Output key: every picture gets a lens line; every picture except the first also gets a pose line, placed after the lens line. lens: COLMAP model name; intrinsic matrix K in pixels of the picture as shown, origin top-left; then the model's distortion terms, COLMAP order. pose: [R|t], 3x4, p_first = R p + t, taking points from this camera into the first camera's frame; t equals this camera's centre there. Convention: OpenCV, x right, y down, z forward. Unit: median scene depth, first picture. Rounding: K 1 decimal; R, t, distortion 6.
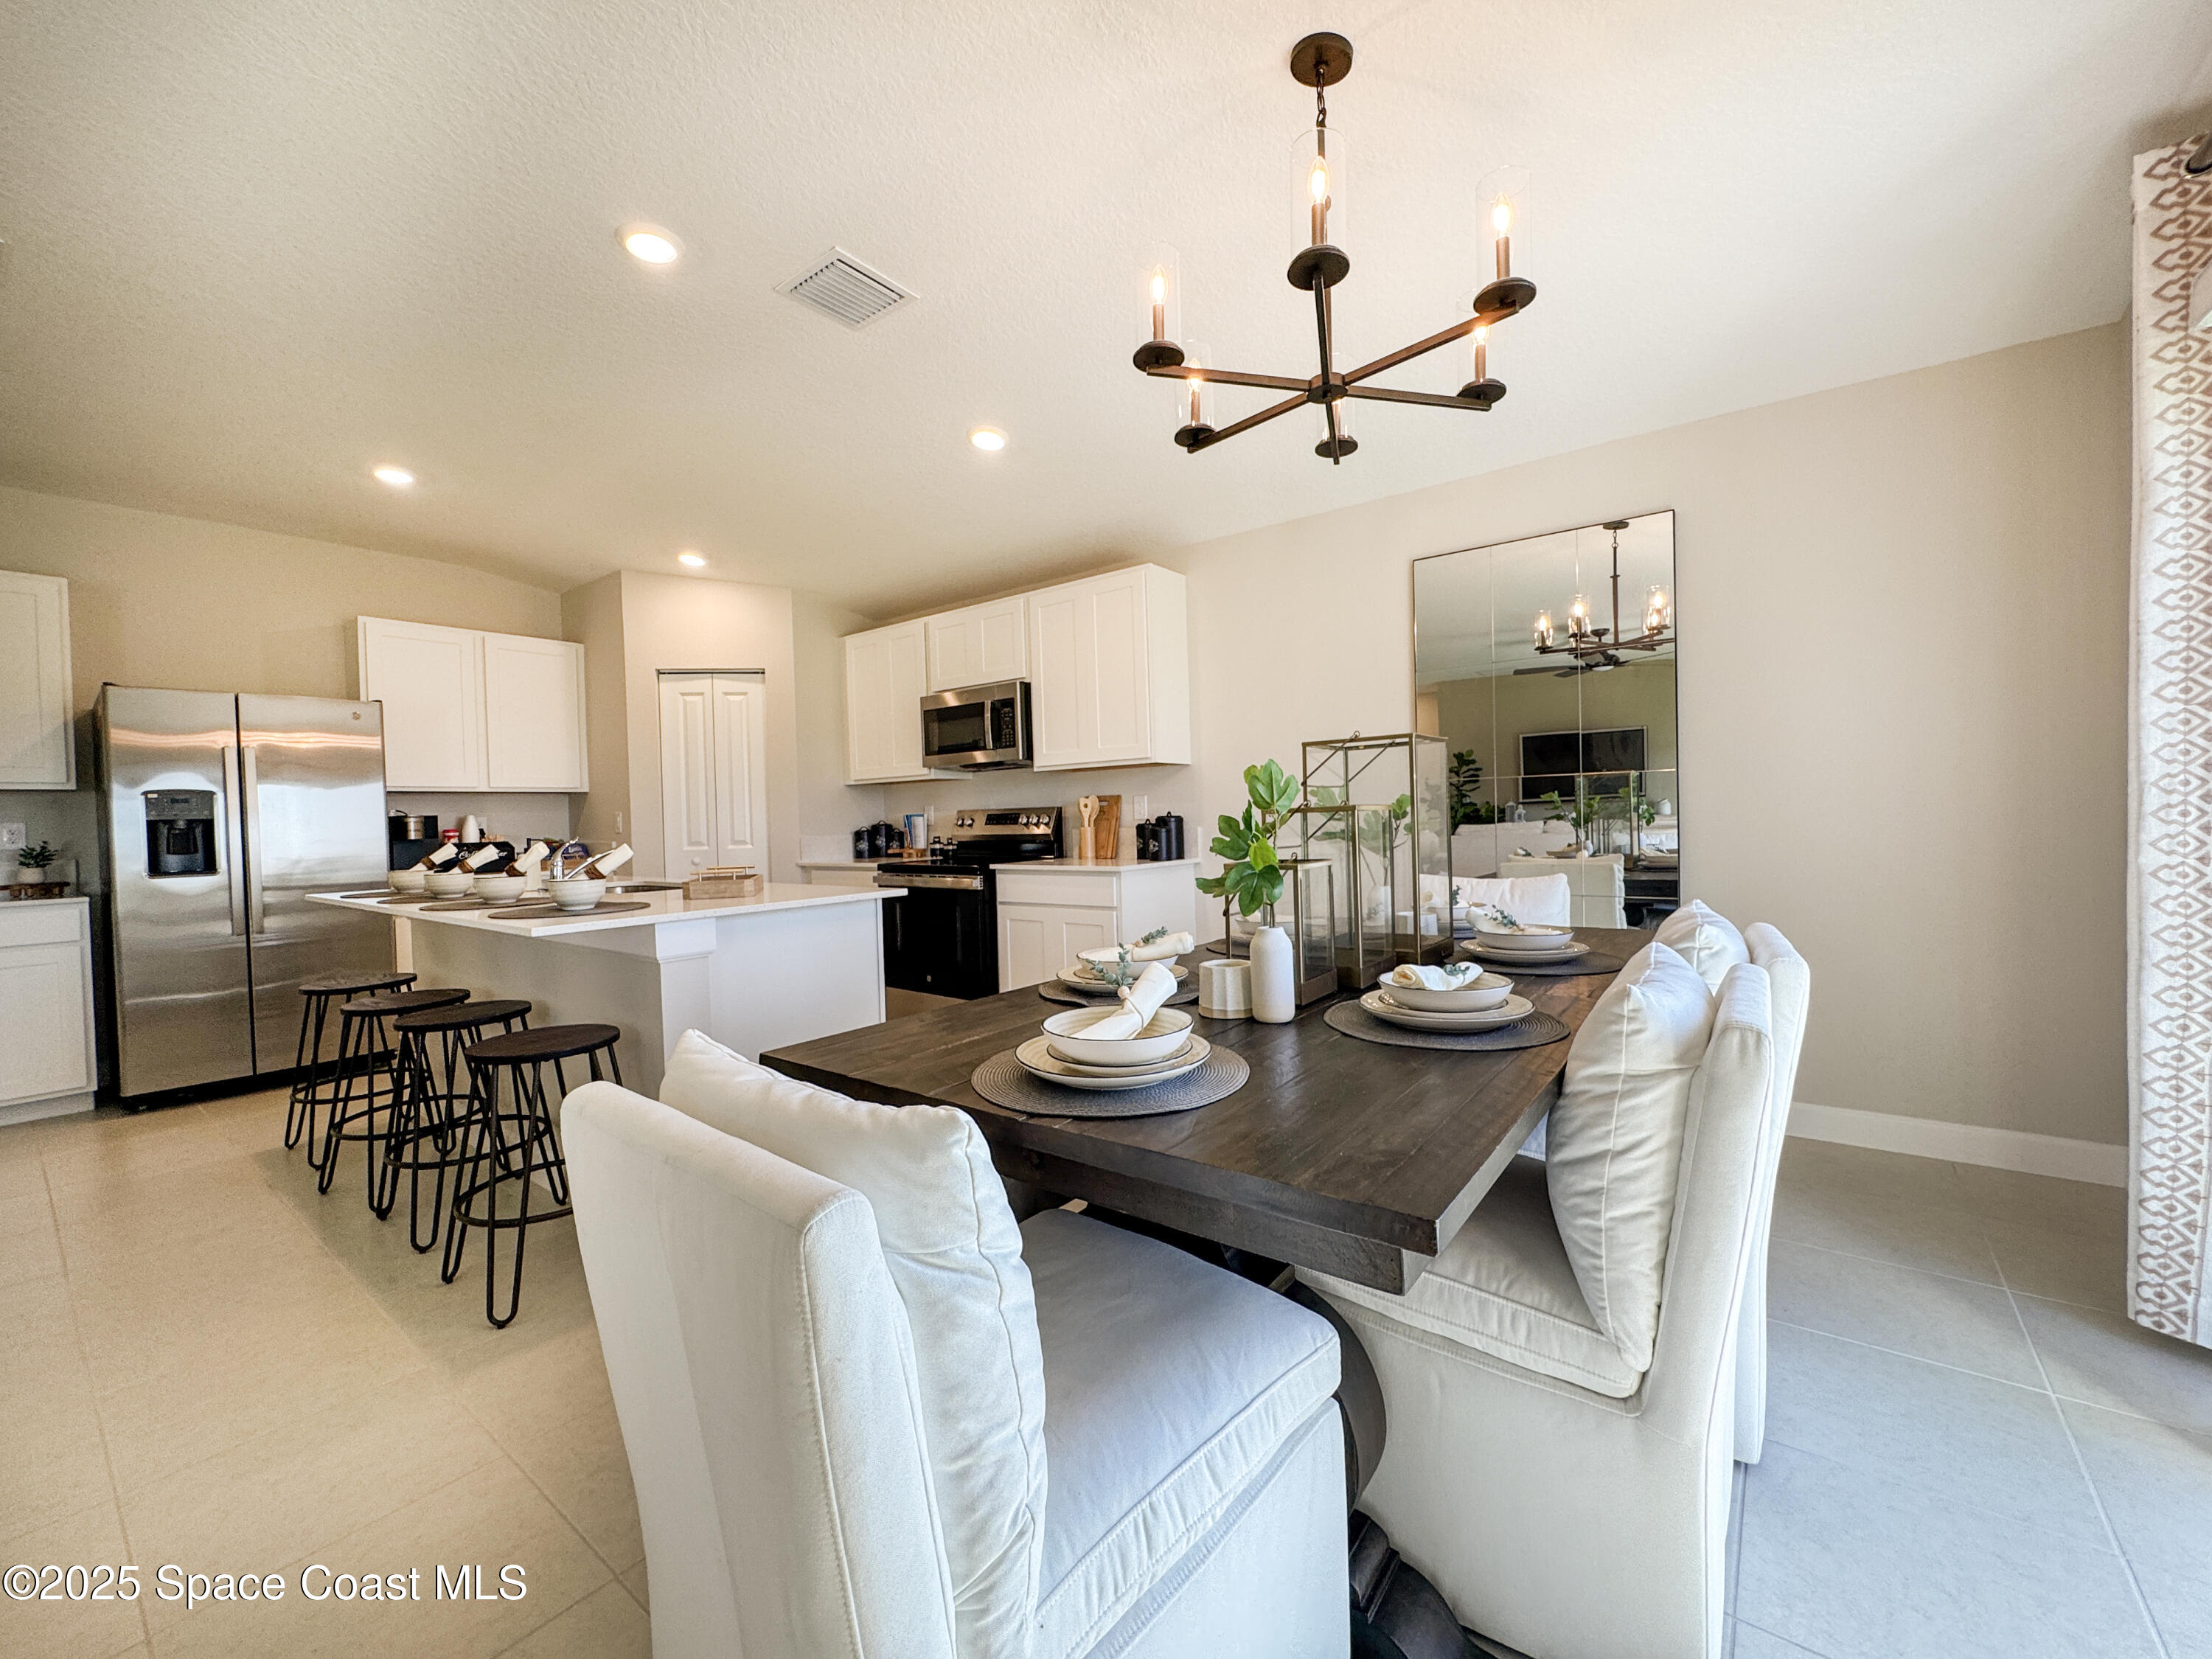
lens RADIAL K [[893.0, 0, 1106.0], [0, 893.0, 829.5], [0, 0, 1]] dist [-0.001376, -0.000124]
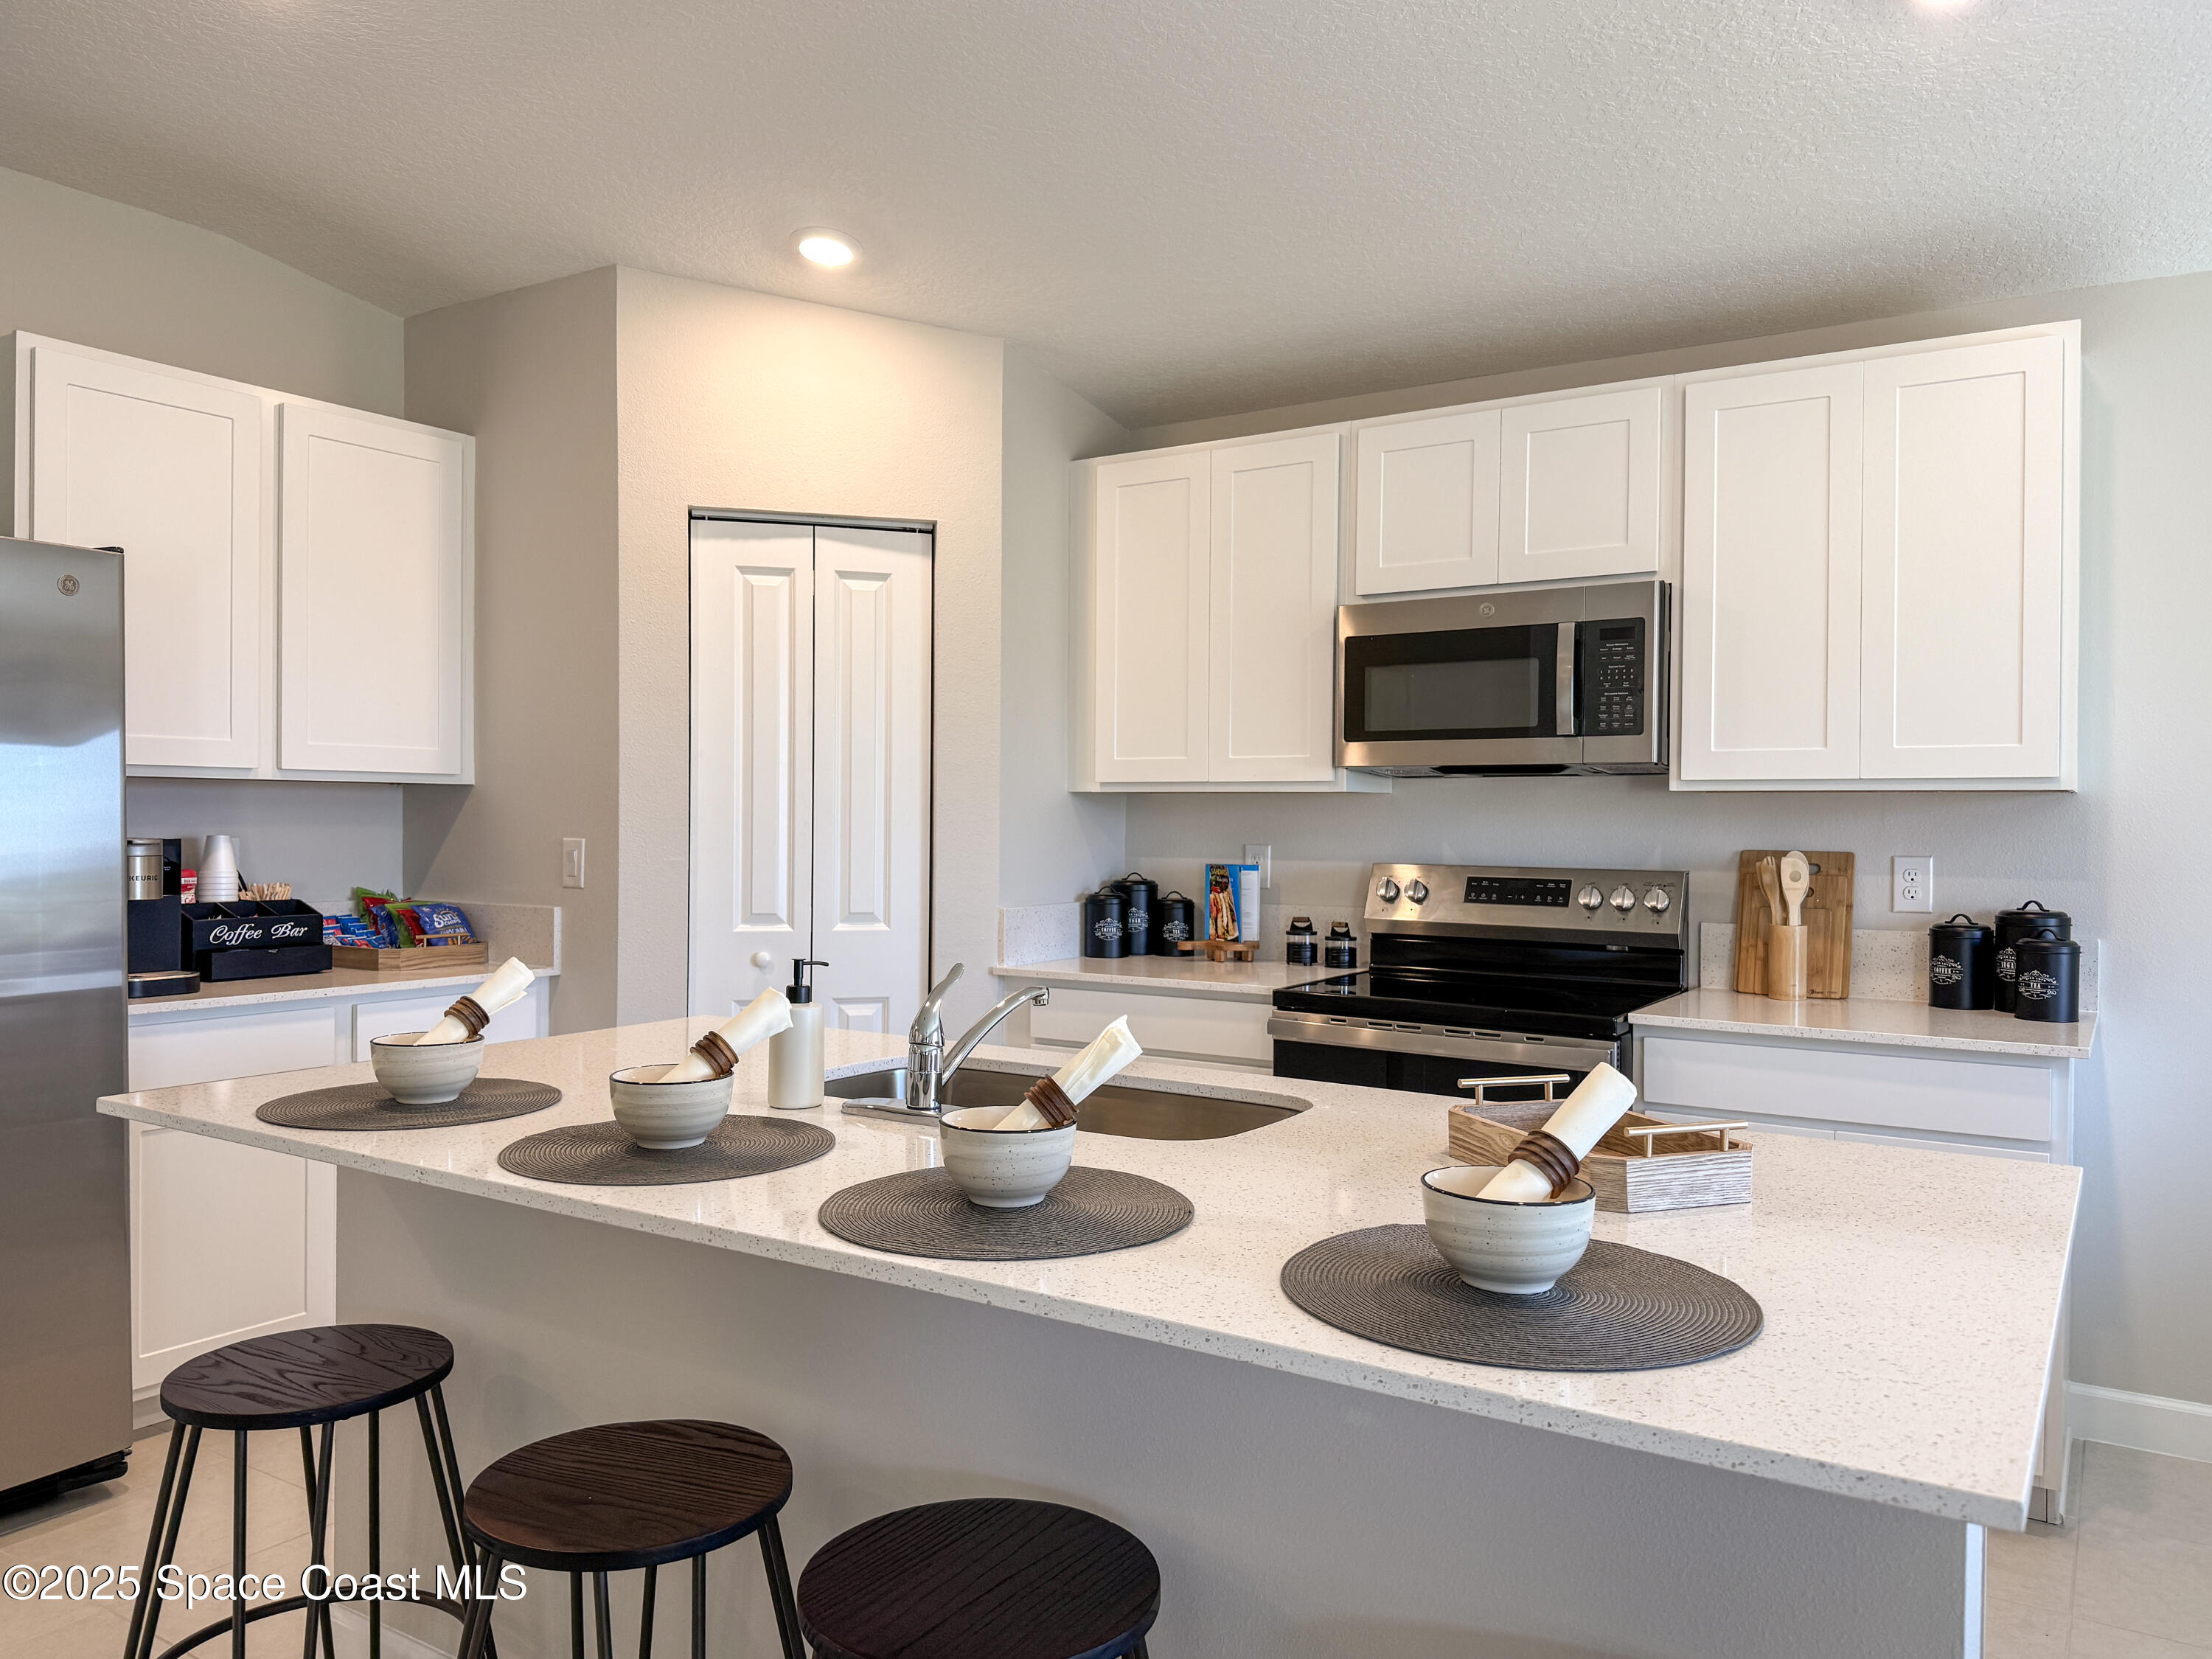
lens RADIAL K [[1566.3, 0, 1106.0], [0, 1566.3, 829.5], [0, 0, 1]] dist [0.086359, -0.120939]
pose [[0.995821, 0.038432, 0.082843, -0.375714], [-0.037393, 0.999202, -0.014051, -0.023078], [-0.083317, 0.010894, 0.996464, 0.239141]]
